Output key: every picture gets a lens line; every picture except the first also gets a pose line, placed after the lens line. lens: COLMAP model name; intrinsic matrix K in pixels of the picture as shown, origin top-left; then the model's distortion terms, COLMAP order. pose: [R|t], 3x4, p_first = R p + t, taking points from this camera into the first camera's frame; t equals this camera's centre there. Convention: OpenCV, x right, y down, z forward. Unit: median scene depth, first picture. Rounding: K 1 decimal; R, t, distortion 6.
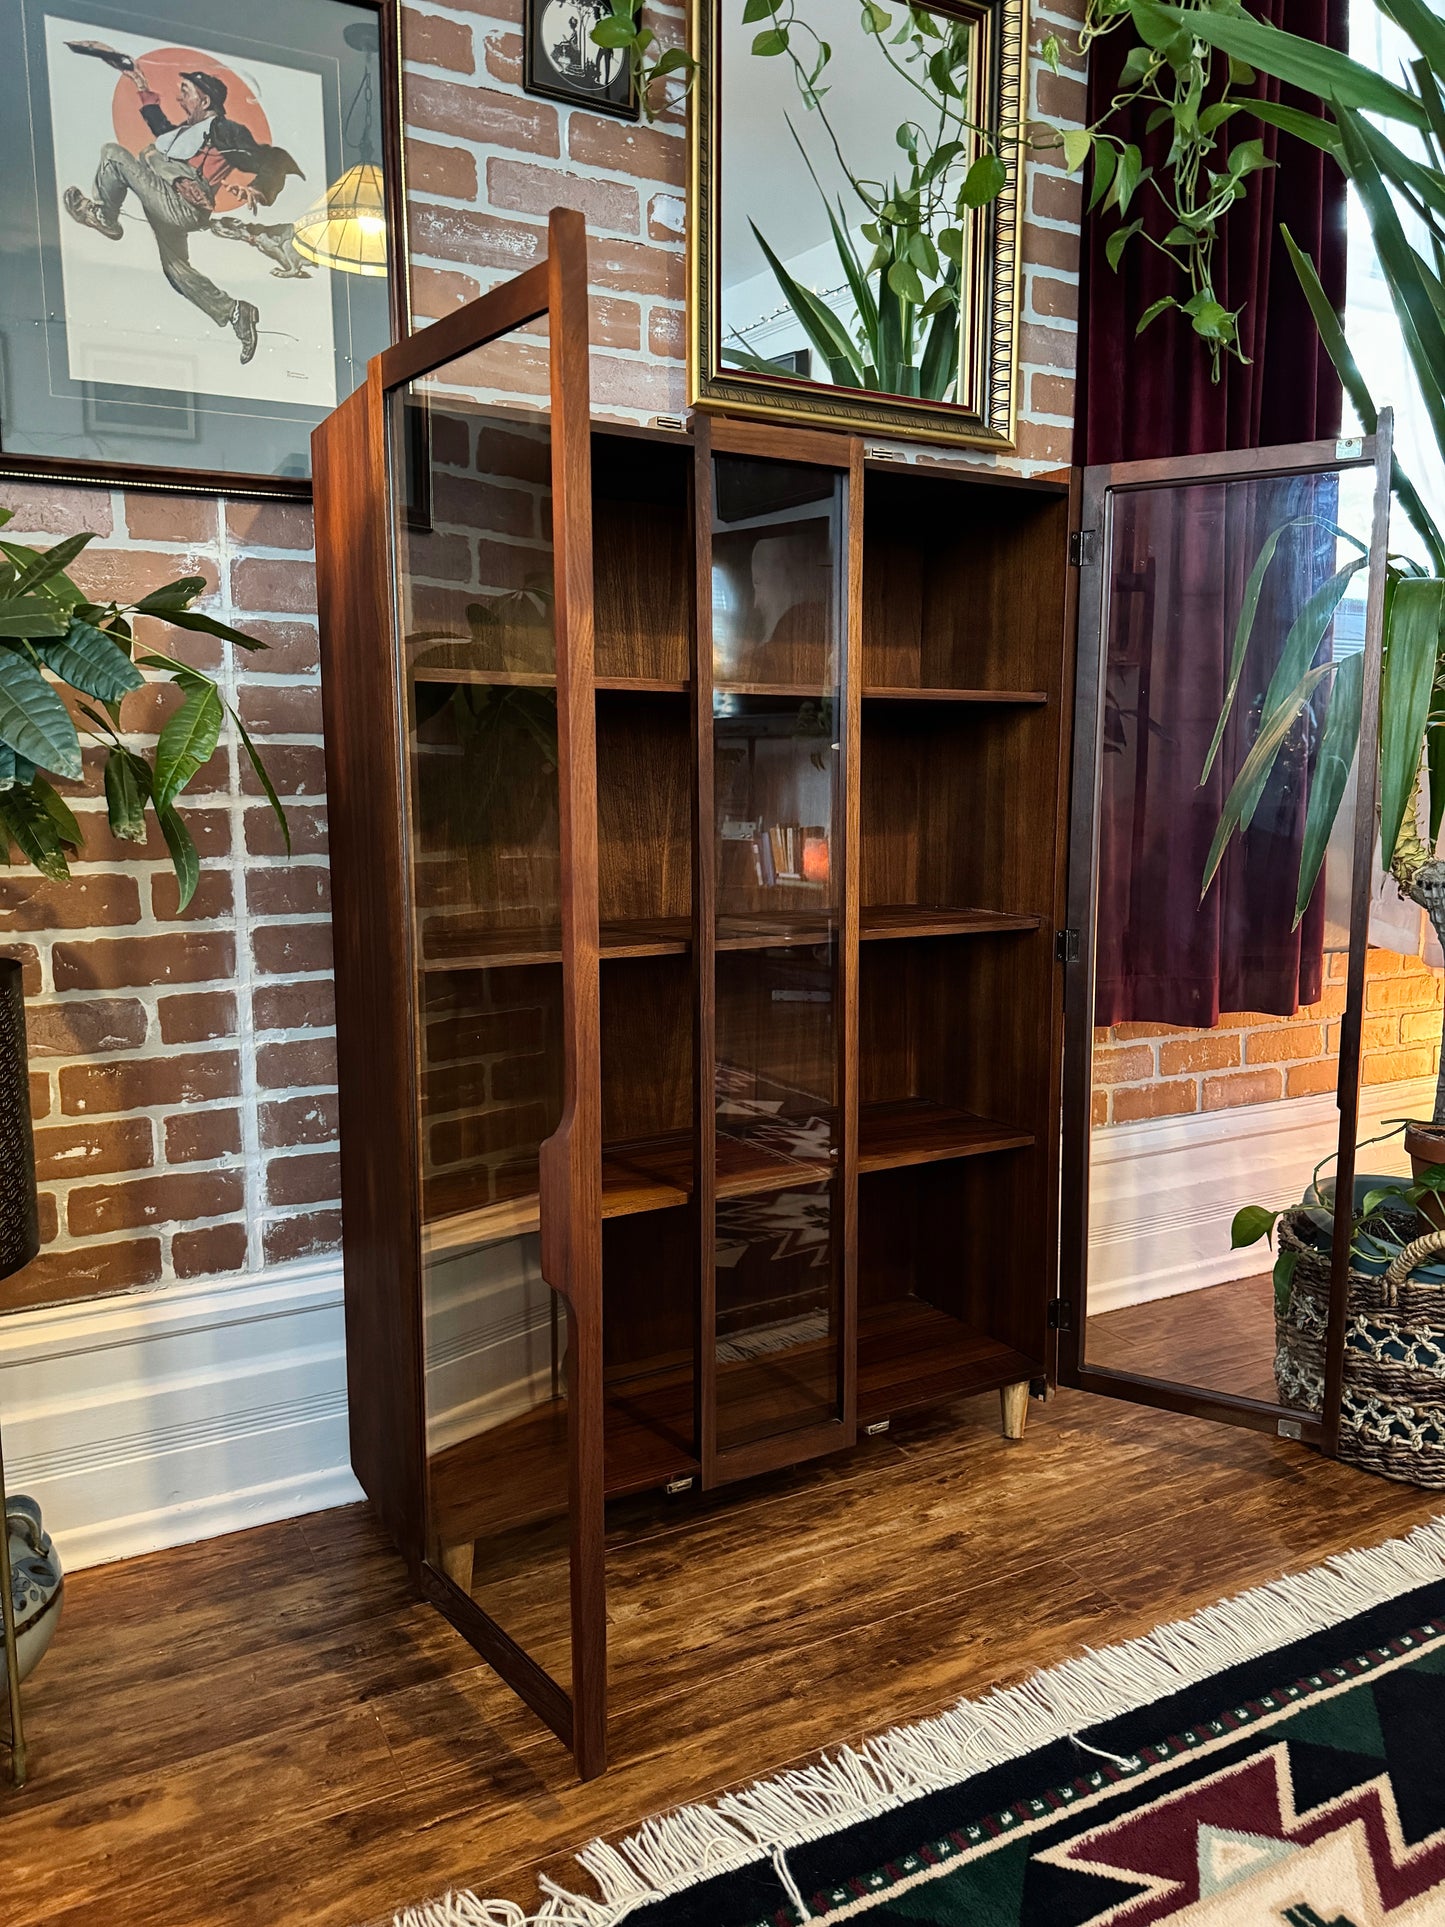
lens RADIAL K [[1381.1, 0, 734.5], [0, 1381.1, 948.8], [0, 0, 1]] dist [0.017396, -0.024880]
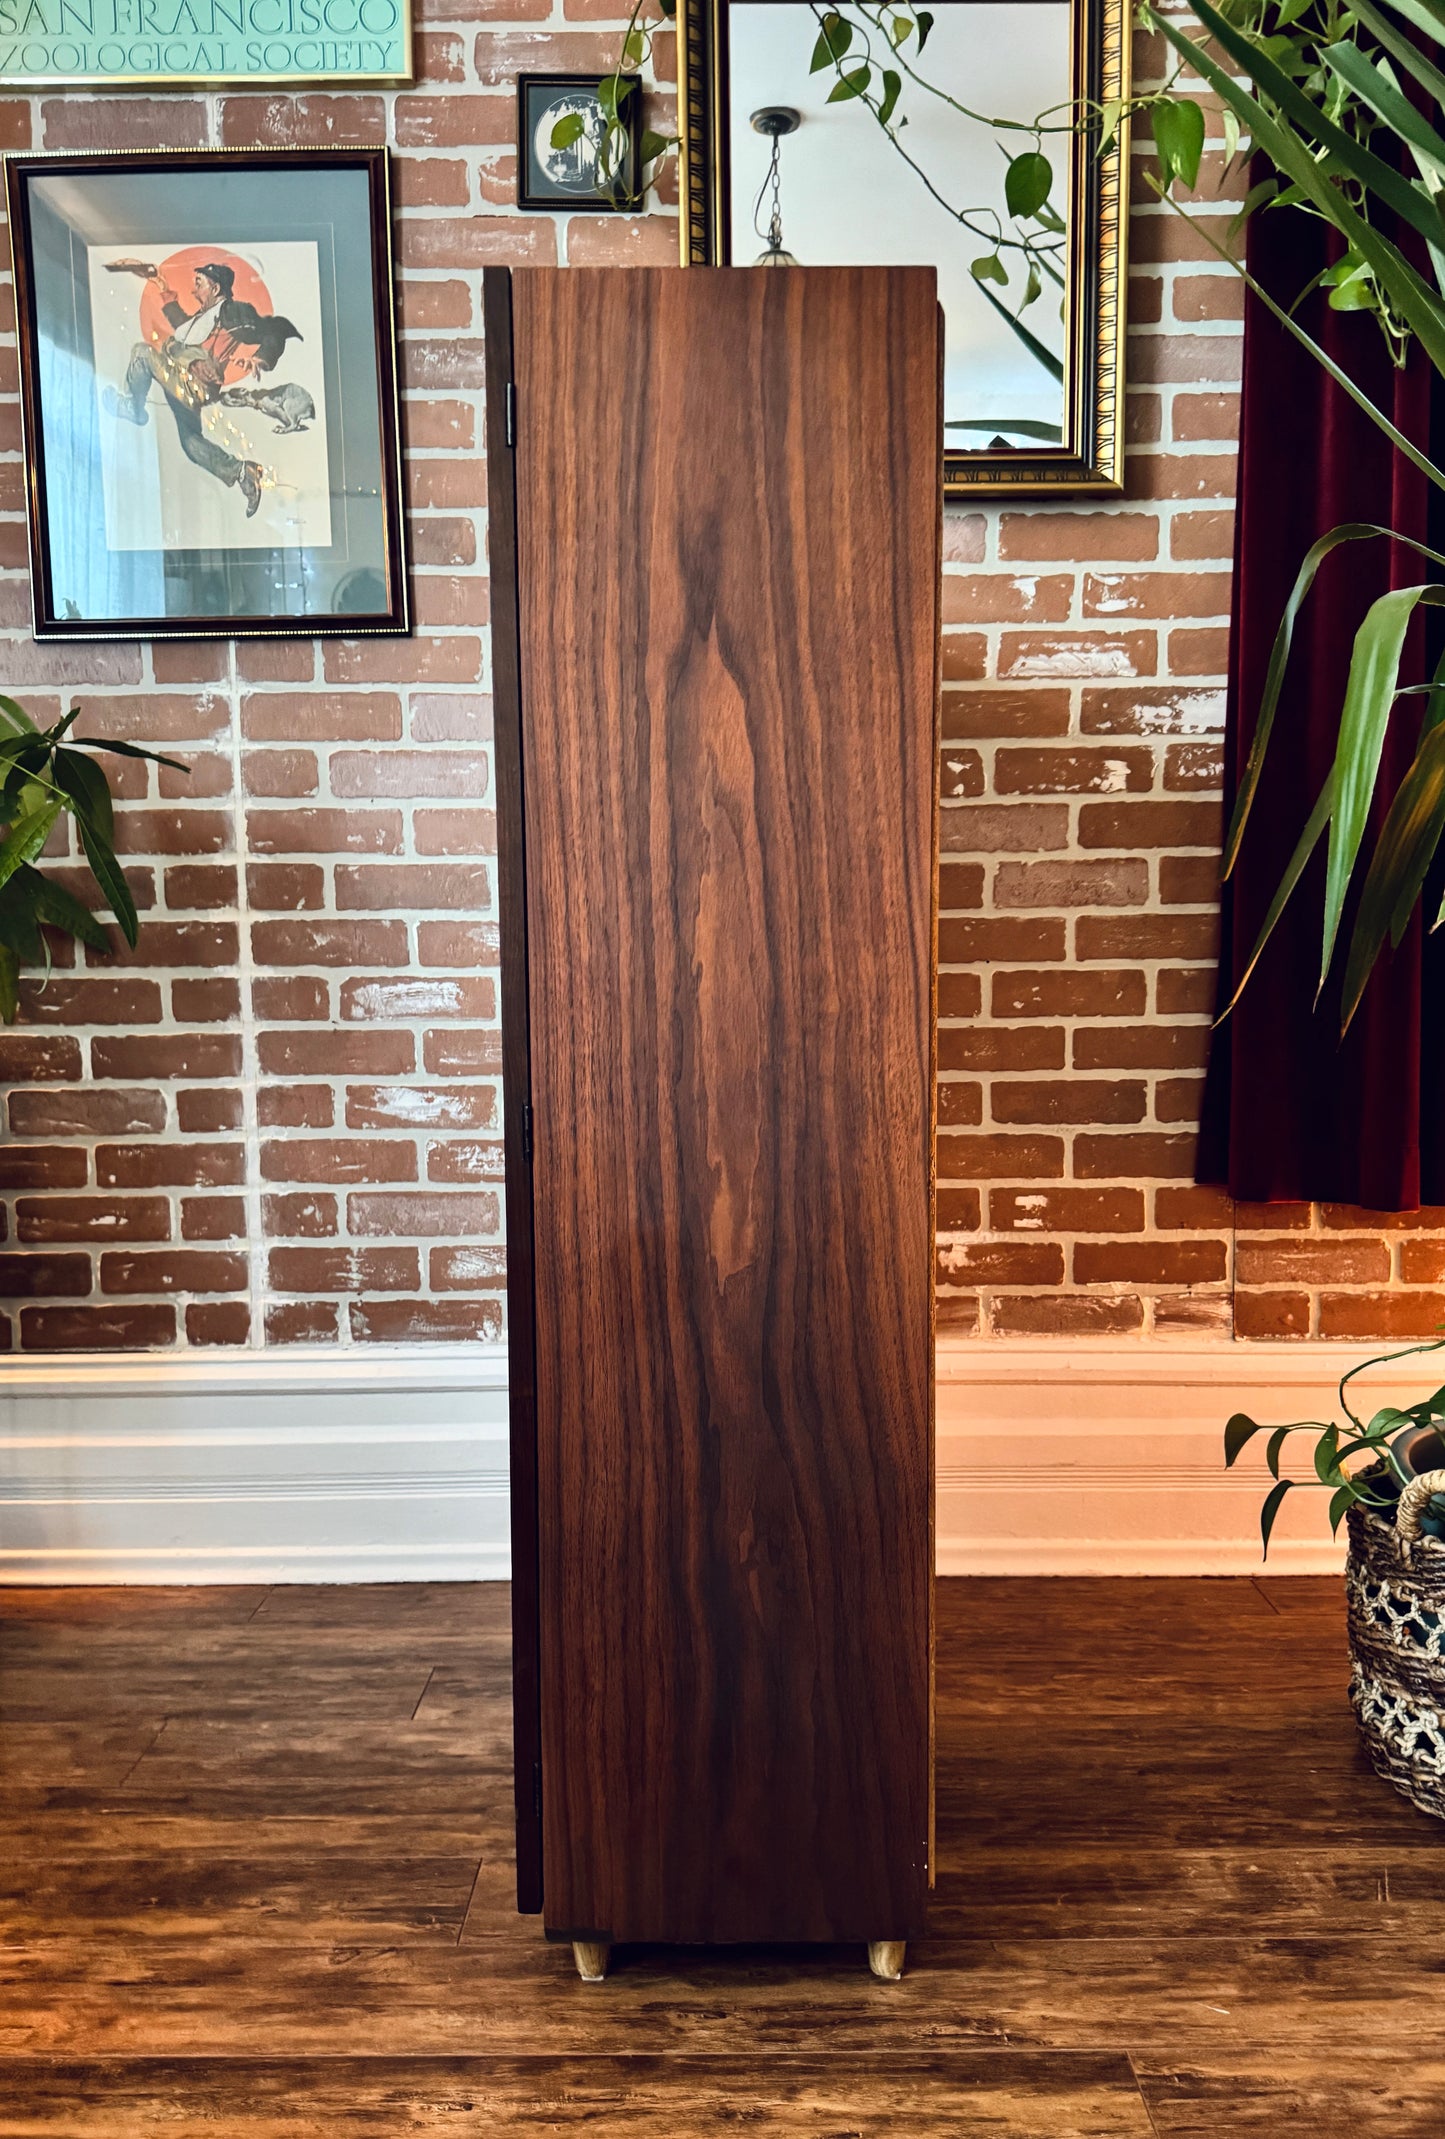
lens RADIAL K [[1613.6, 0, 742.4], [0, 1613.6, 1131.6], [0, 0, 1]] dist [0.023537, -0.031589]
pose [[0.878523, 0.045366, -0.475541, 0.591740], [-0.054605, 0.998492, -0.005623, 0.049554], [0.474569, 0.030906, 0.879676, 0.061532]]
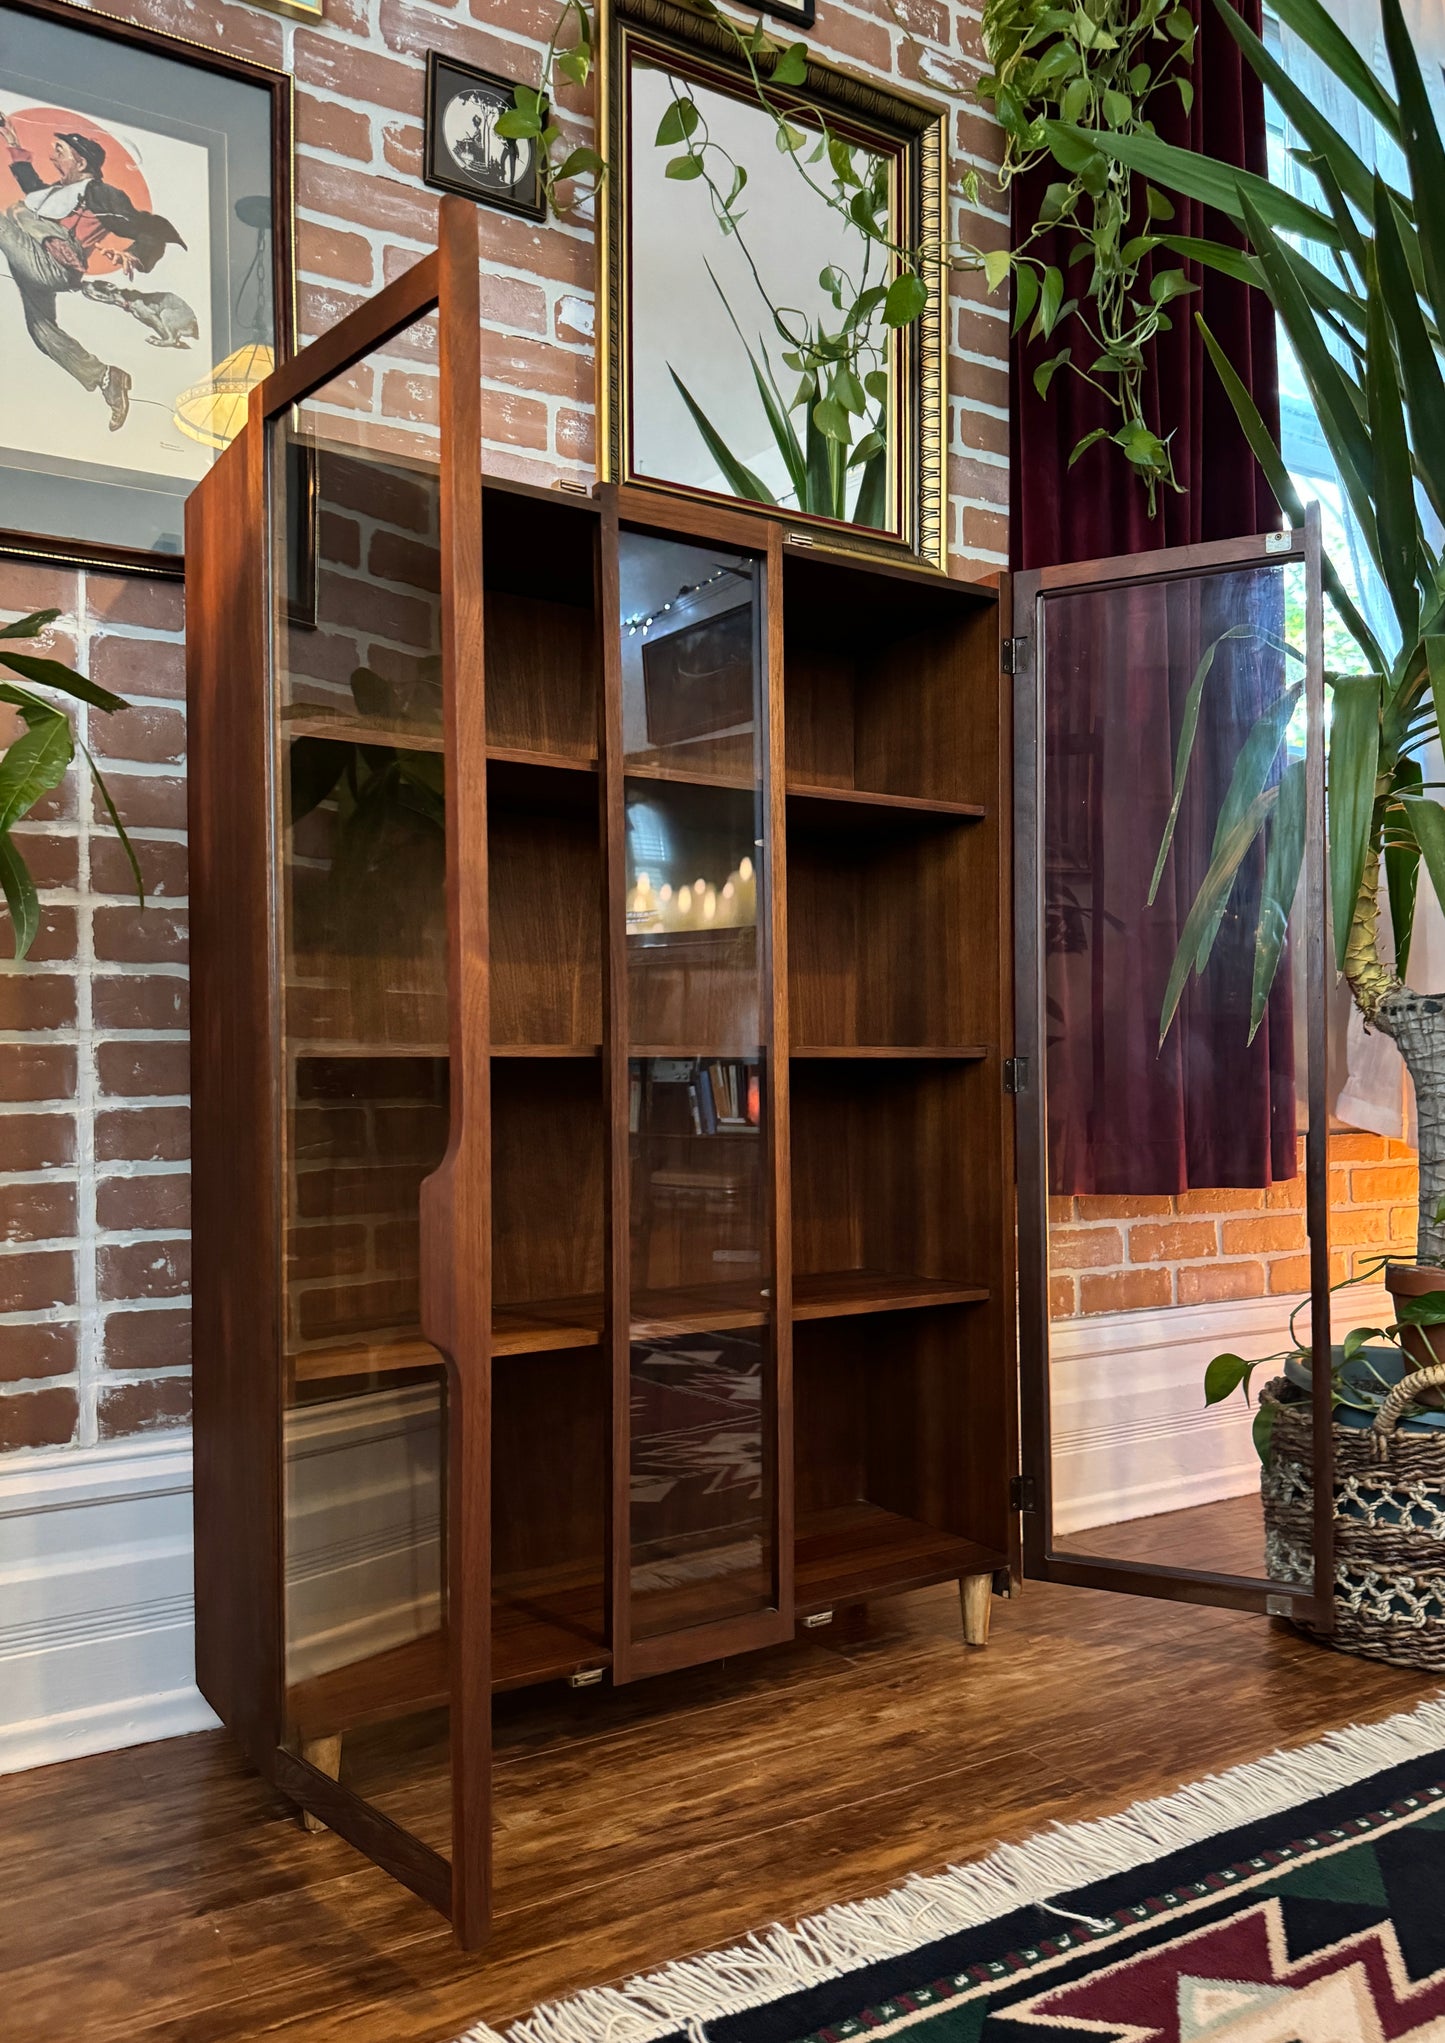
lens RADIAL K [[1585.0, 0, 797.5], [0, 1585.0, 1072.5], [0, 0, 1]] dist [0.013741, -0.021777]
pose [[0.996896, -0.007171, 0.078405, 0.015316], [0.017059, 0.991860, -0.126183, 0.137016], [-0.076862, 0.127129, 0.988904, -0.029803]]
